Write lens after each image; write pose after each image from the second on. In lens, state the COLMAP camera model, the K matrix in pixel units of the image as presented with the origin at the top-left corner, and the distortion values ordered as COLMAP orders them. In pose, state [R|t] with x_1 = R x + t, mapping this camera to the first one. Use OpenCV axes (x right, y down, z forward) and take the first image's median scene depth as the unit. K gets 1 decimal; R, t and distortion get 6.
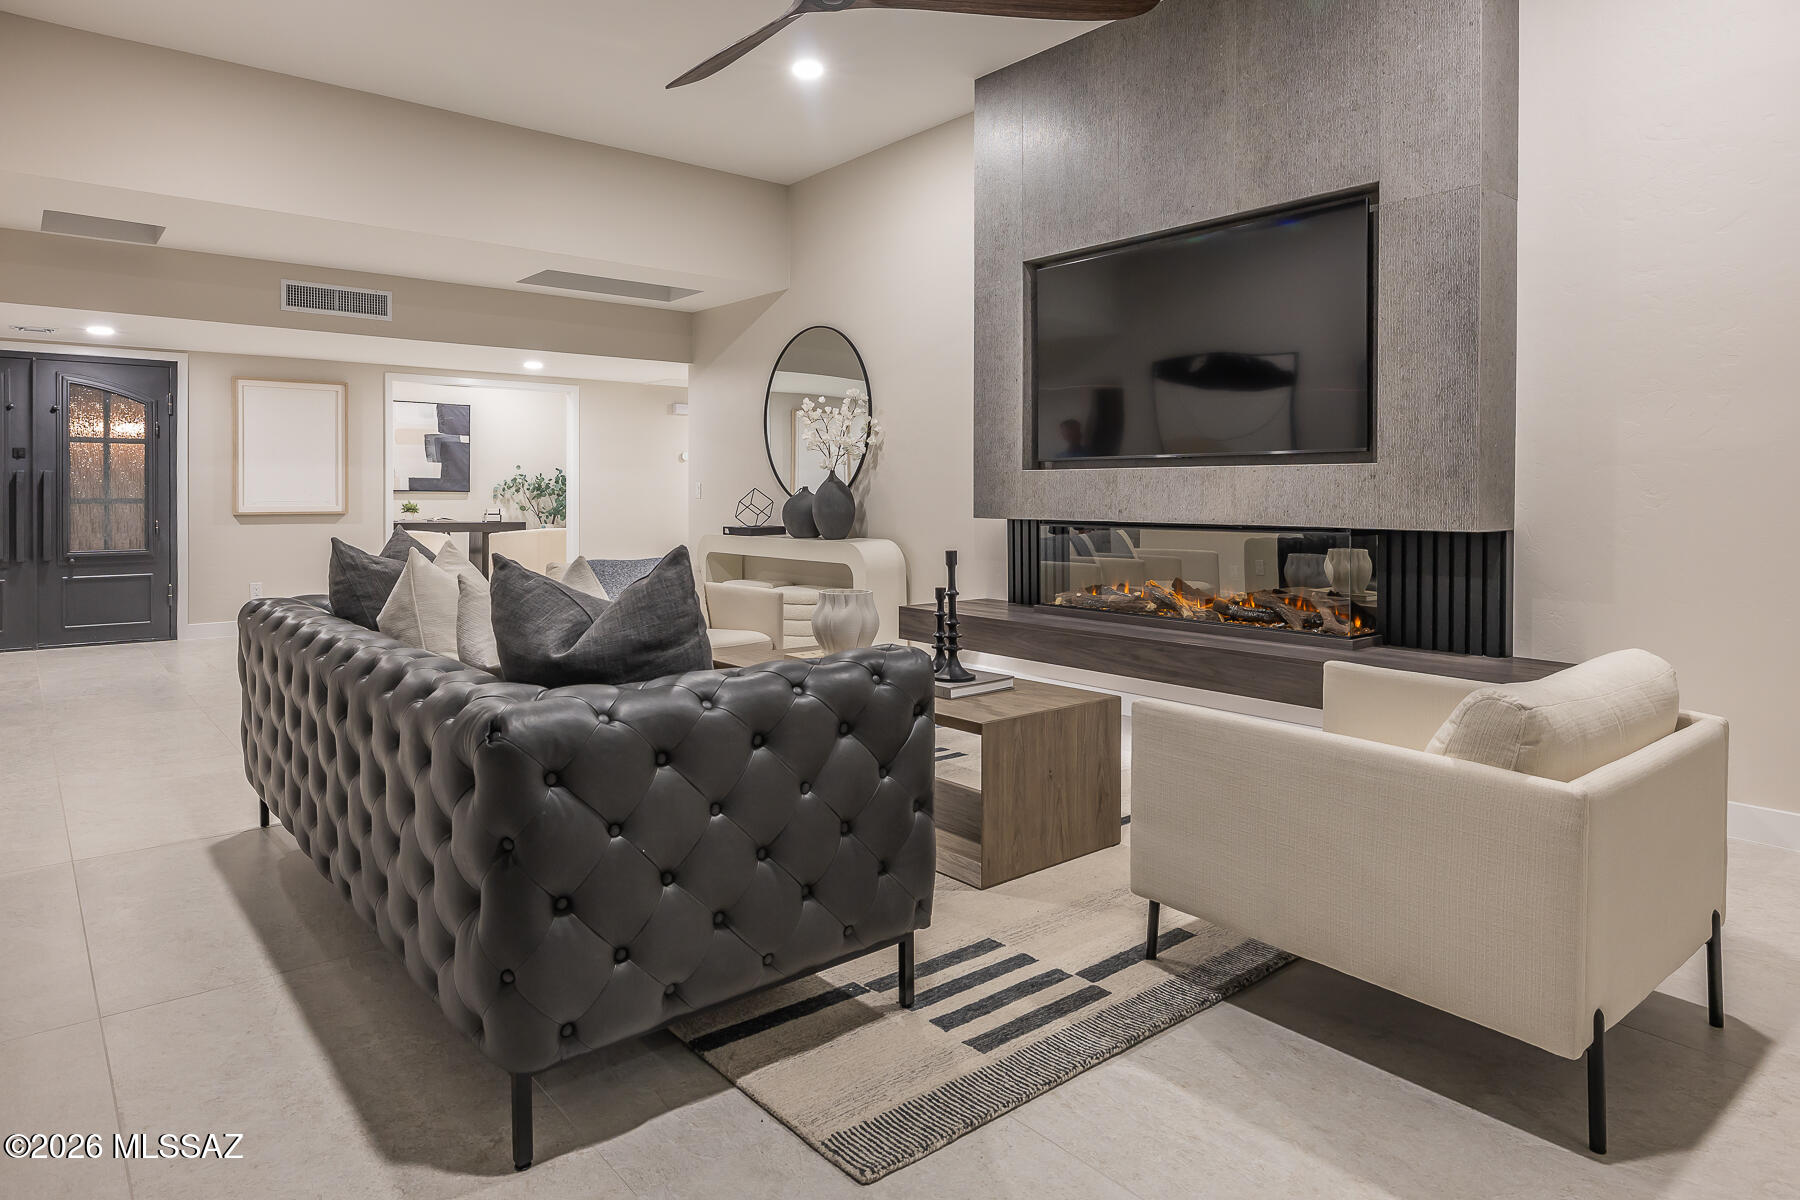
lens RADIAL K [[1069.9, 0, 899.2], [0, 1069.9, 493.4], [0, 0, 1]] dist [-0.001270, -0.000382]
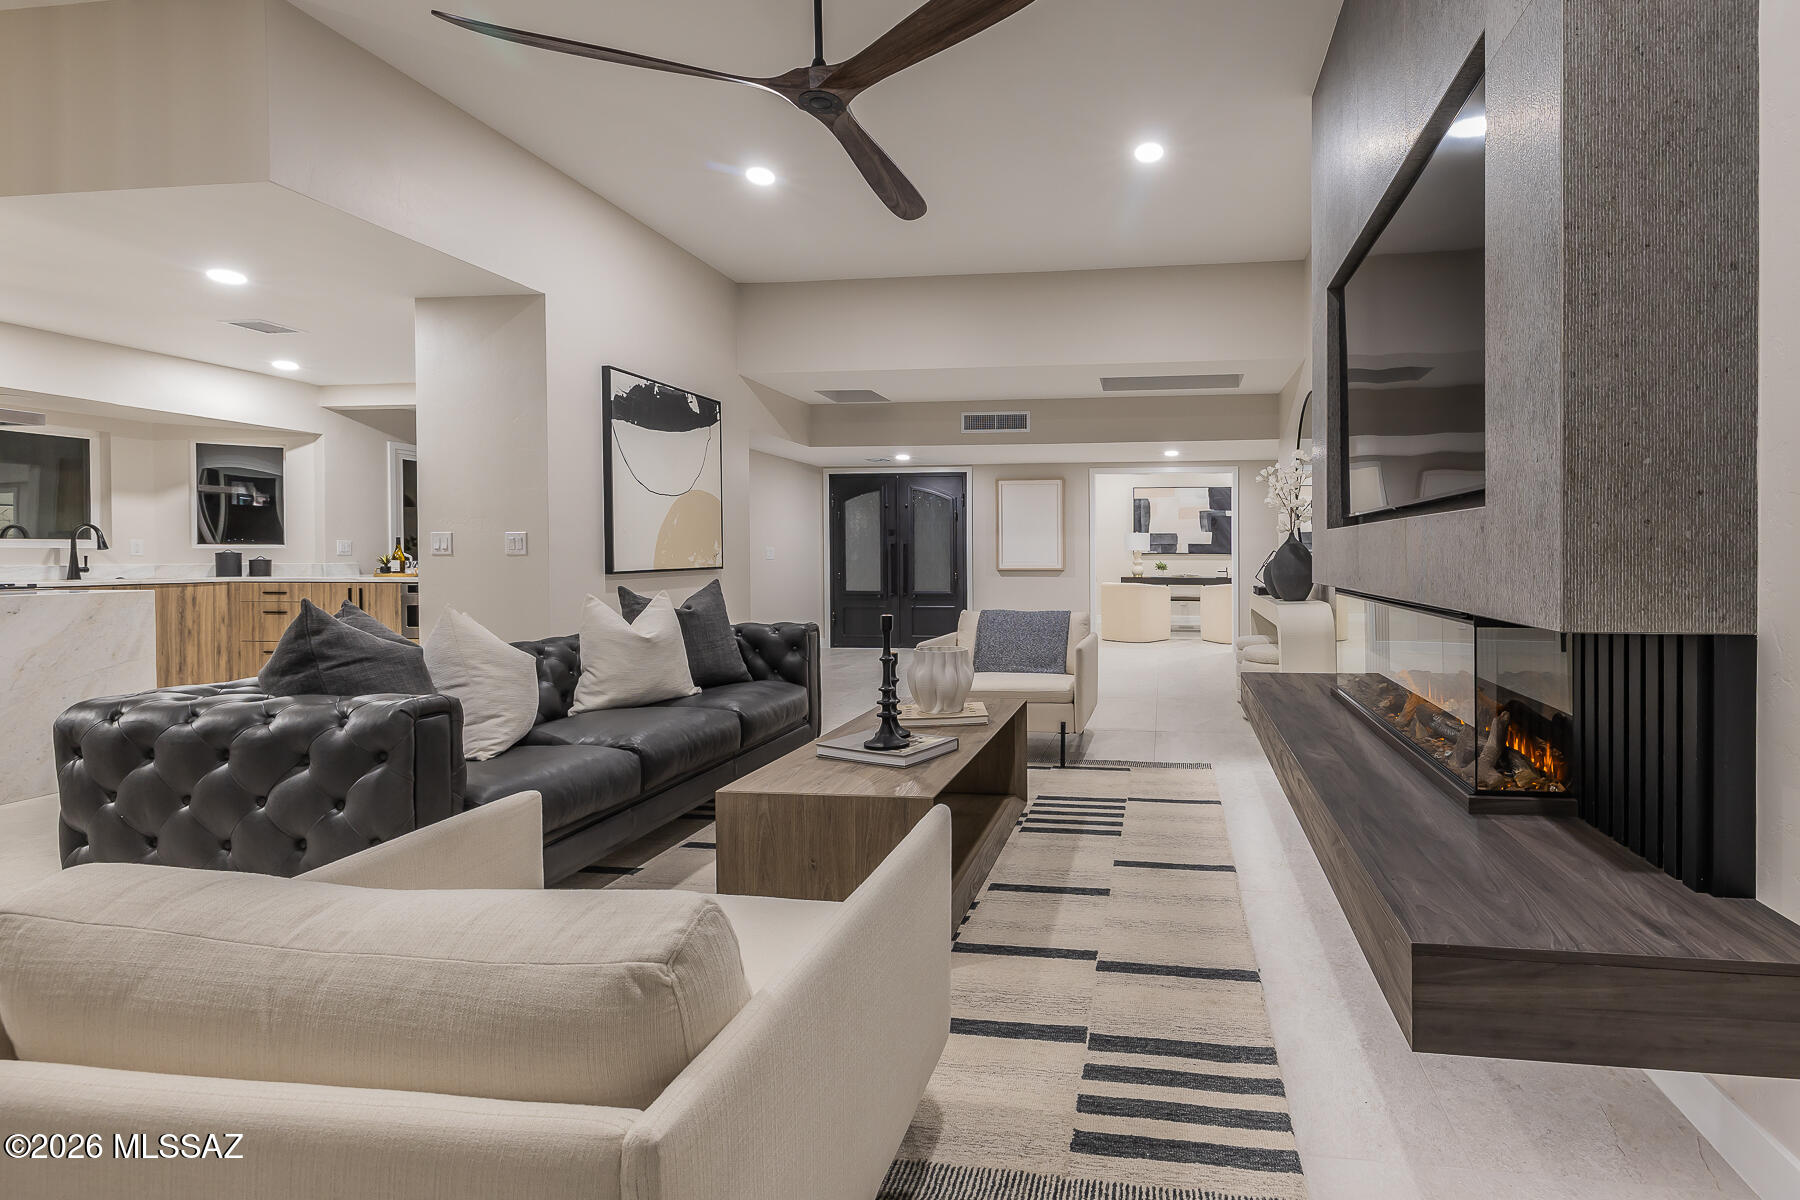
lens RADIAL K [[815.0, 0, 900.0], [0, 815.0, 563.6], [0, 0, 1]] dist [-0.000571, -0.000133]
pose [[0.682804, 0.004632, -0.730587, 0.126870], [0.003014, 0.999954, 0.009156, -0.000339], [0.730595, -0.008454, 0.682759, 0.103590]]
